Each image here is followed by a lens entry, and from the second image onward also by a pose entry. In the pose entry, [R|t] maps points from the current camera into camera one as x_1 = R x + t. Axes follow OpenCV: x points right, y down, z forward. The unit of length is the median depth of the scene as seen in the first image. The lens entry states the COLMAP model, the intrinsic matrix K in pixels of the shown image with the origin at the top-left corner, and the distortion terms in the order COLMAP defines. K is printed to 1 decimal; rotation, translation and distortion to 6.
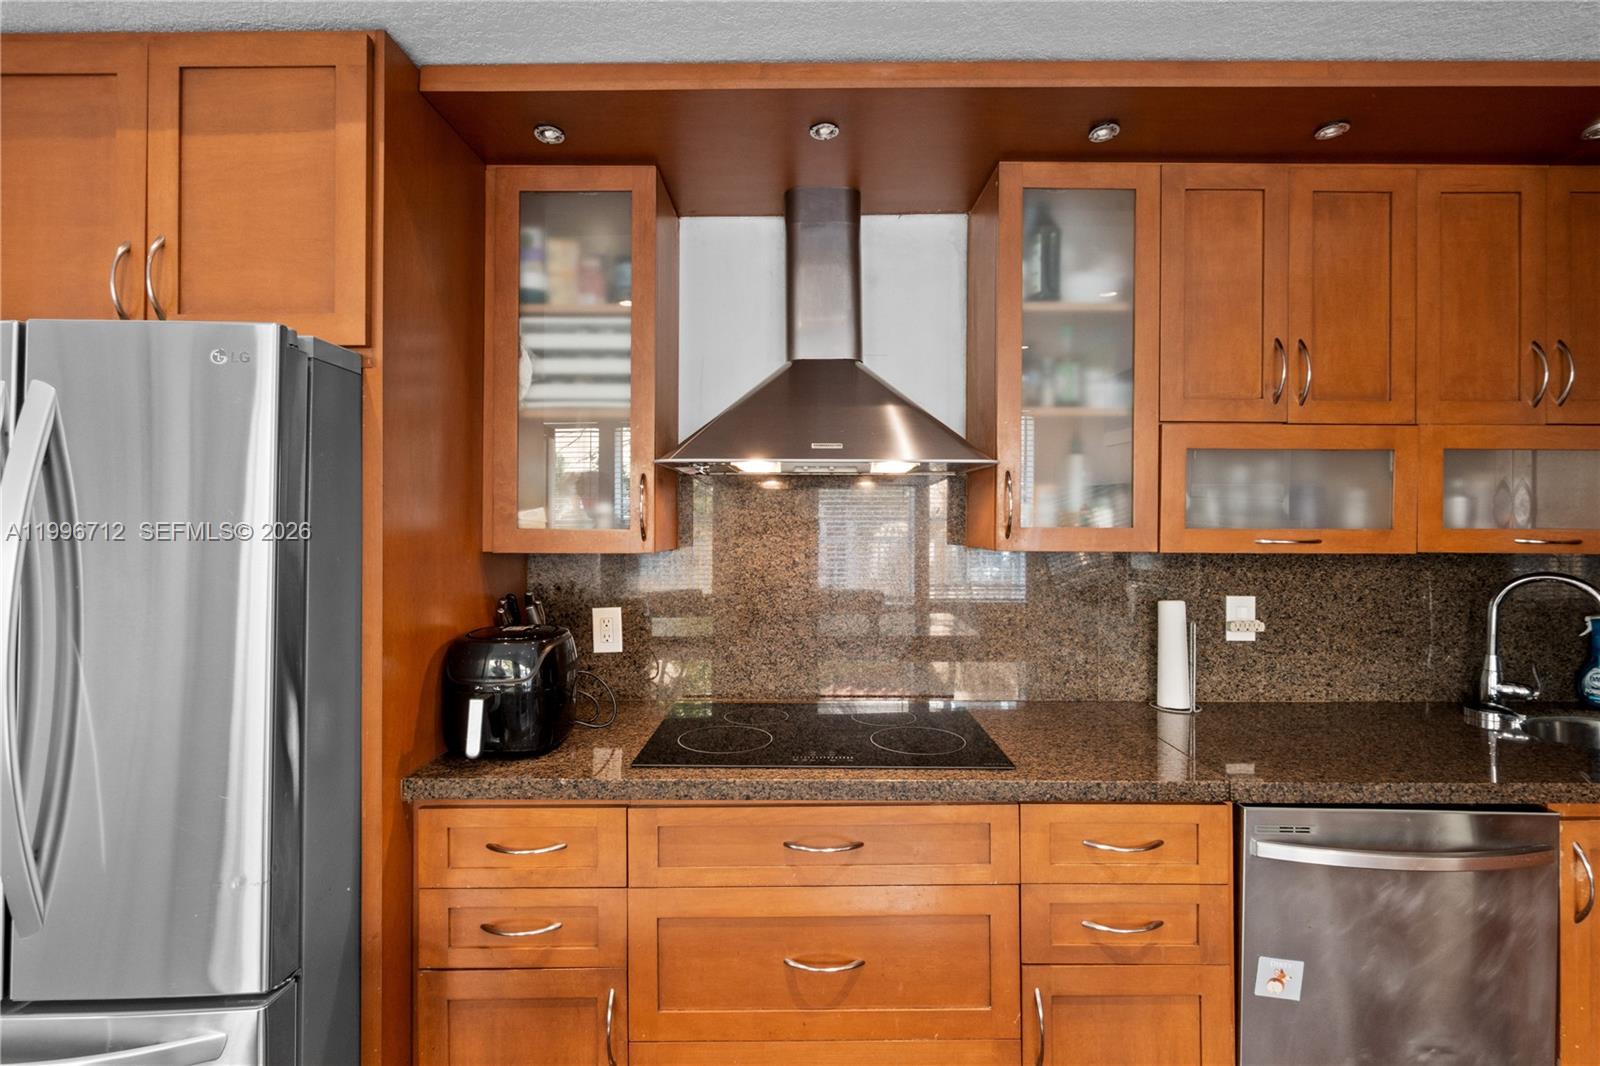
lens RADIAL K [[739.3, 0, 799.8], [0, 739.3, 521.0], [0, 0, 1]] dist [-0.003987, 0.000366]
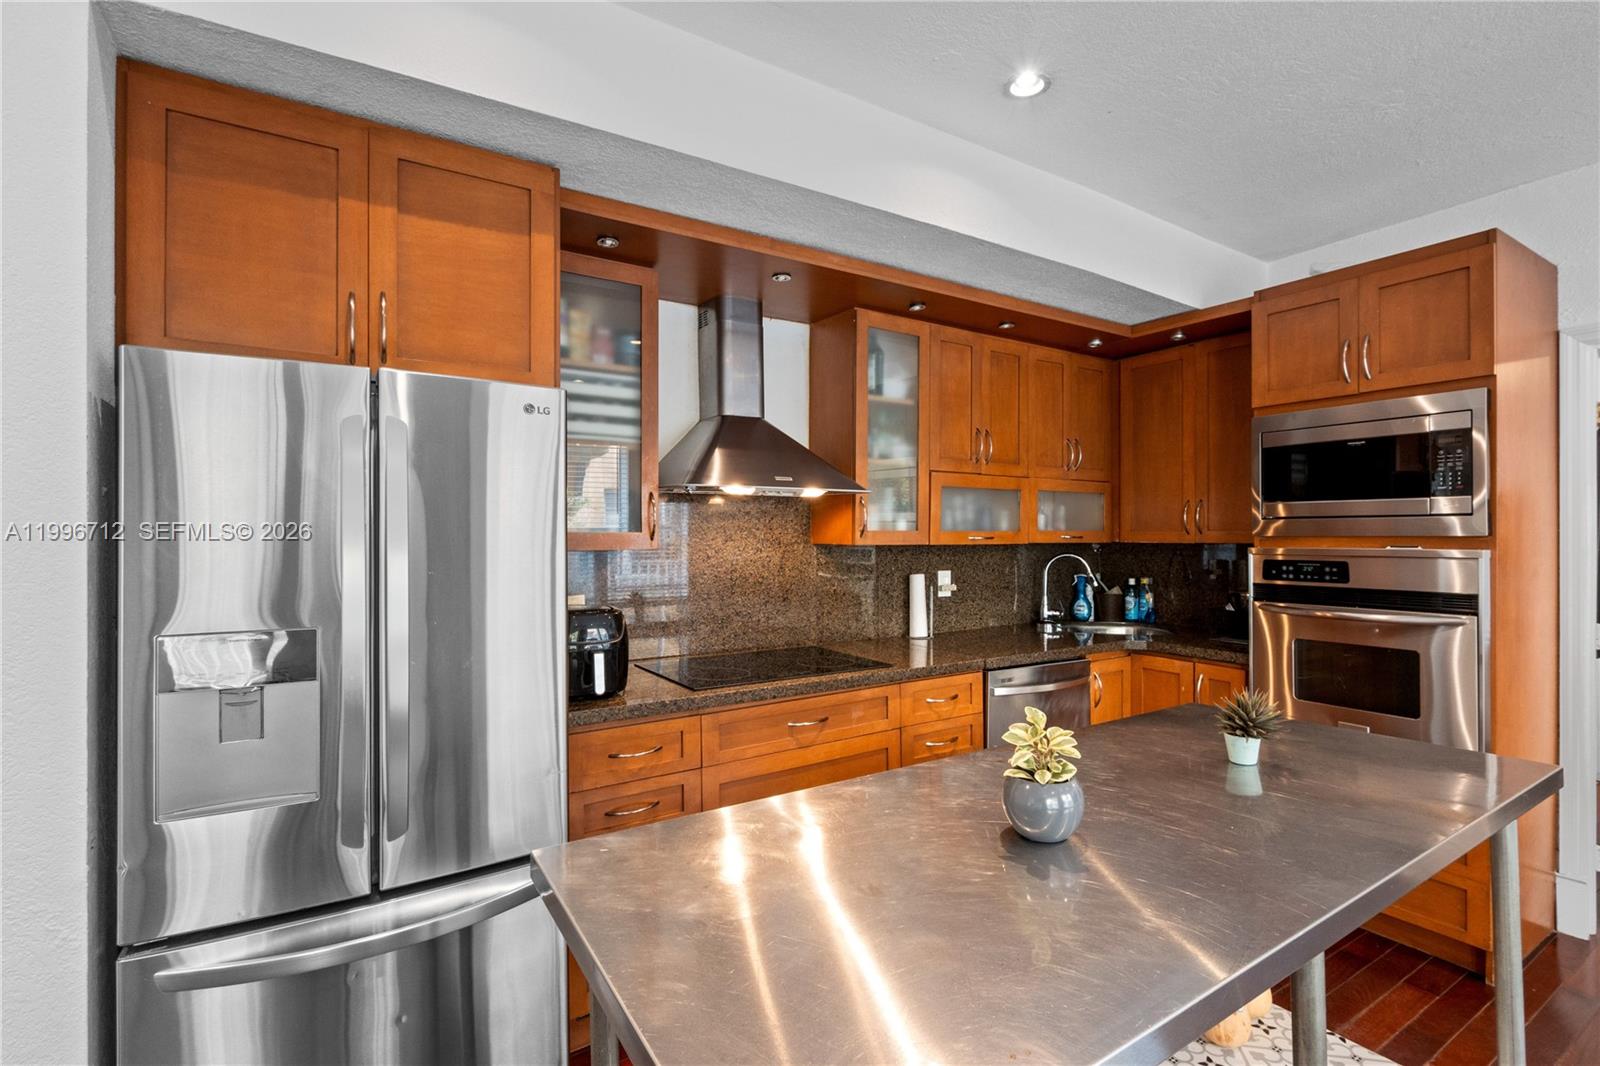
lens RADIAL K [[733.1, 0, 800.0], [0, 733.1, 533.0], [0, 0, 1]] dist [0.001029, 0.000396]
pose [[0.842364, -0.003171, 0.538900, -0.708003], [0.000304, 0.999985, 0.005409, 0.005094], [-0.538909, -0.004393, 0.842353, -0.304302]]
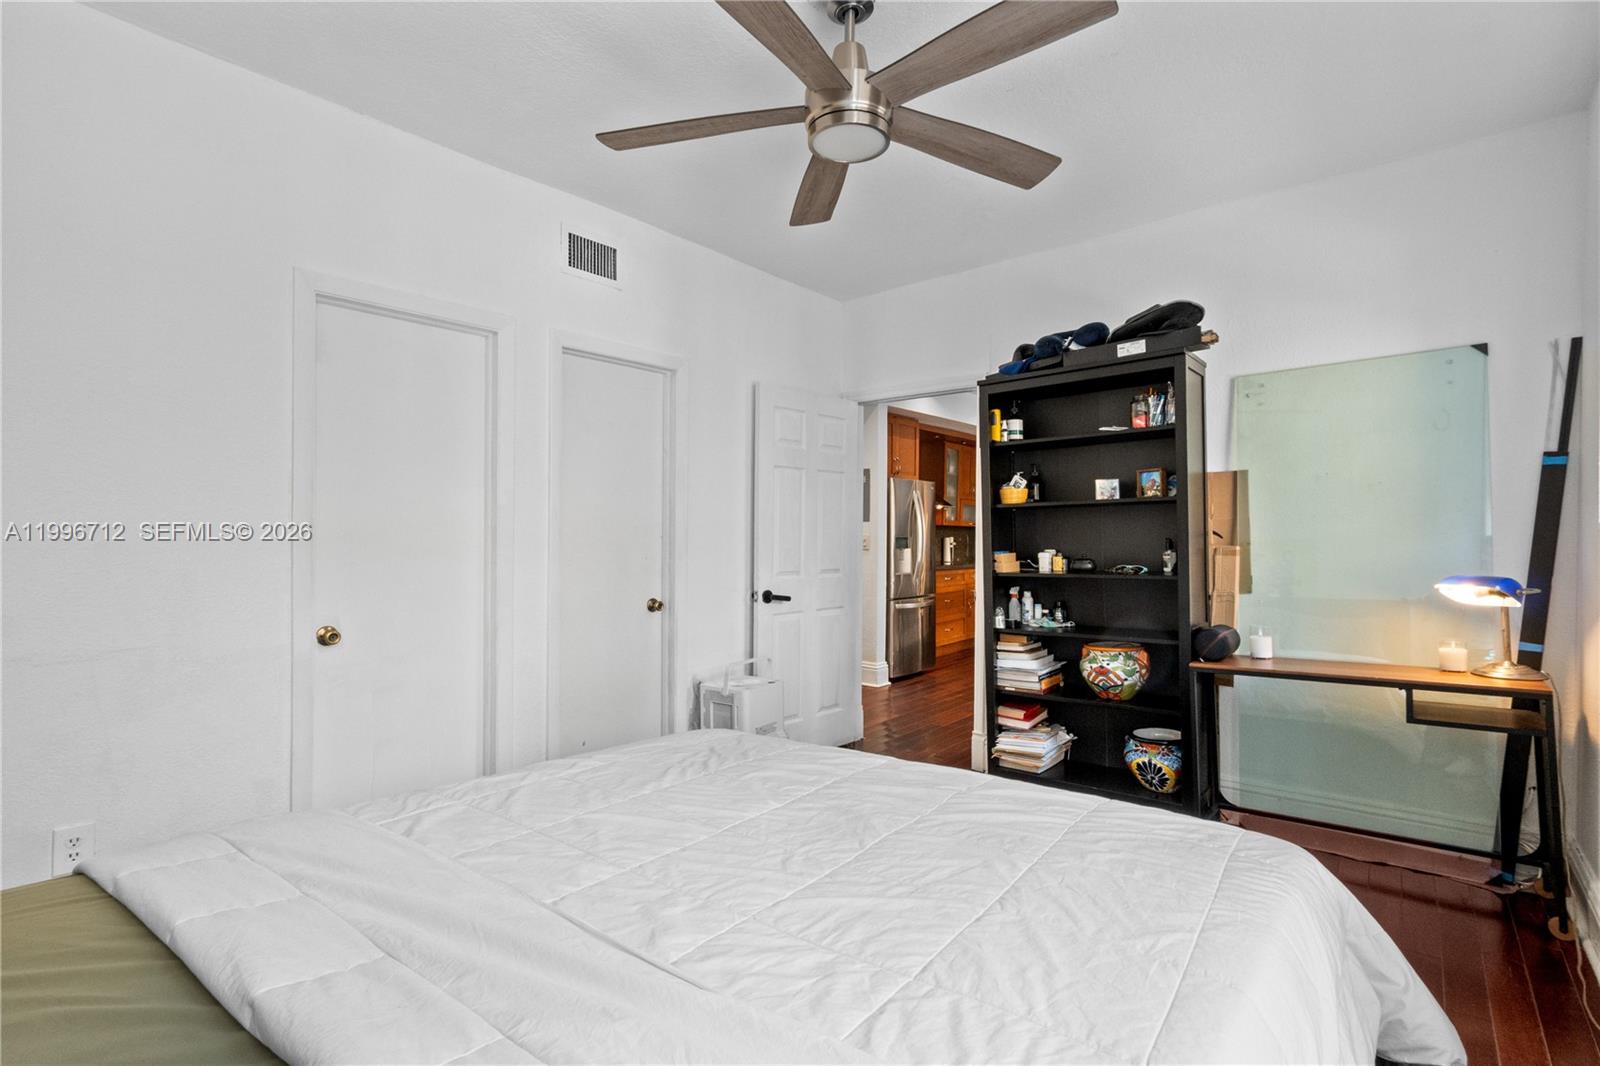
lens RADIAL K [[733.1, 0, 800.0], [0, 733.1, 533.0], [0, 0, 1]] dist [0.001029, 0.000396]
pose [[0.633900, 0.002666, 0.773411, -3.906026], [-0.002935, 0.999995, -0.001041, 0.099544], [-0.773410, -0.001609, 0.633905, -1.241254]]
